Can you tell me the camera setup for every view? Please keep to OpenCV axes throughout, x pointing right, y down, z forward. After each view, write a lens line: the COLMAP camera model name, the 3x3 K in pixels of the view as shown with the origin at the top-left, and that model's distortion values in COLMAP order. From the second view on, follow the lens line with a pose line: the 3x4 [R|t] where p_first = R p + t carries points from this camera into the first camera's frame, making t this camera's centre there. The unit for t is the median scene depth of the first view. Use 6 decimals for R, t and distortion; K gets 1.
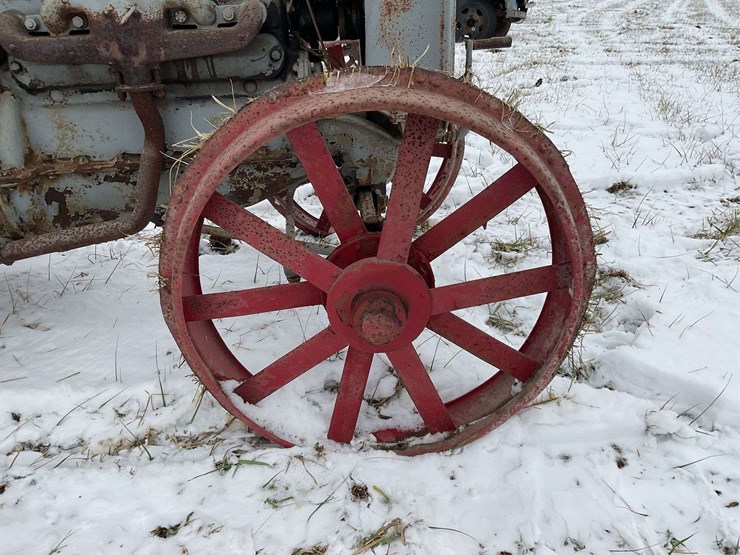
lens RADIAL K [[615.5, 0, 365.7], [0, 615.5, 278.2], [0, 0, 1]] dist [0.013840, -0.034908]
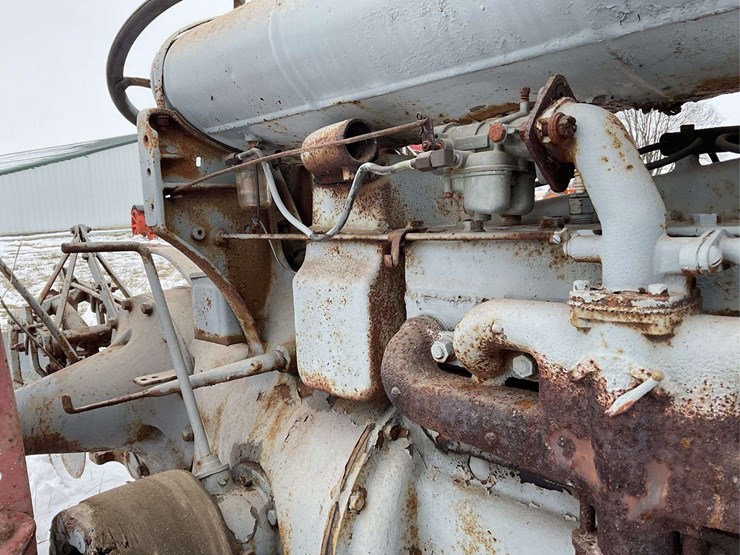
lens RADIAL K [[608.6, 0, 366.7], [0, 608.6, 277.6], [0, 0, 1]] dist [0.111499, -0.217002]
pose [[0.659313, 0.087430, -0.746768, -0.205152], [-0.297200, 0.942634, -0.152033, -0.352772], [0.690636, 0.322177, 0.647475, 0.578606]]
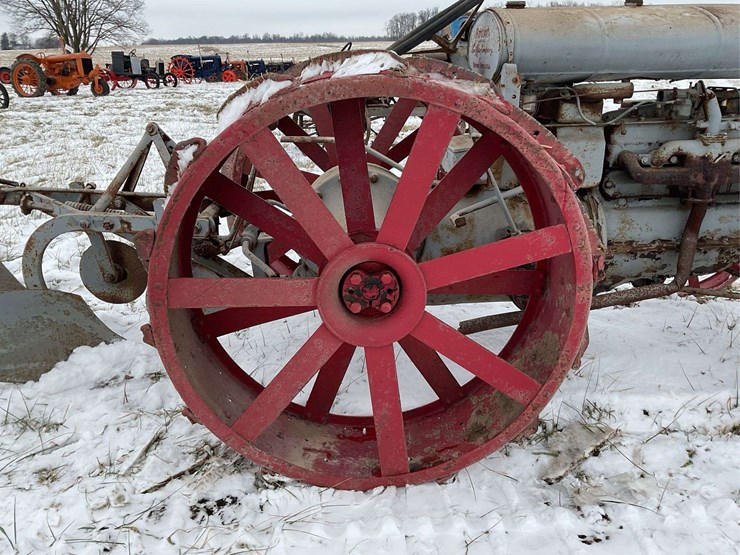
lens RADIAL K [[615.5, 0, 365.7], [0, 615.5, 278.2], [0, 0, 1]] dist [0.013840, -0.034908]
pose [[0.999829, 0.008117, 0.016597, -1.202243], [-0.006566, 0.995789, -0.091441, 0.035330], [-0.017269, 0.091316, 0.995672, -0.502640]]
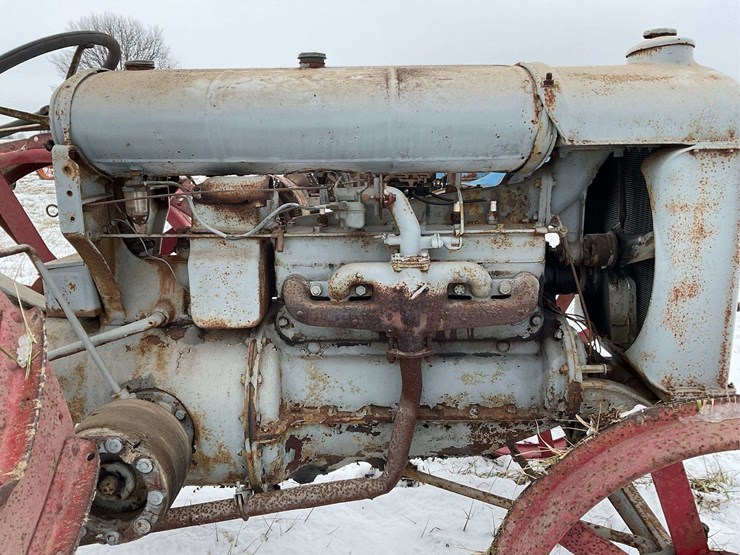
lens RADIAL K [[608.6, 0, 366.7], [0, 608.6, 277.6], [0, 0, 1]] dist [0.111499, -0.217002]
pose [[0.997983, 0.037503, -0.051221, -0.379871], [-0.048094, 0.973308, -0.224408, -0.192981], [0.041438, 0.226419, 0.973148, -0.011748]]
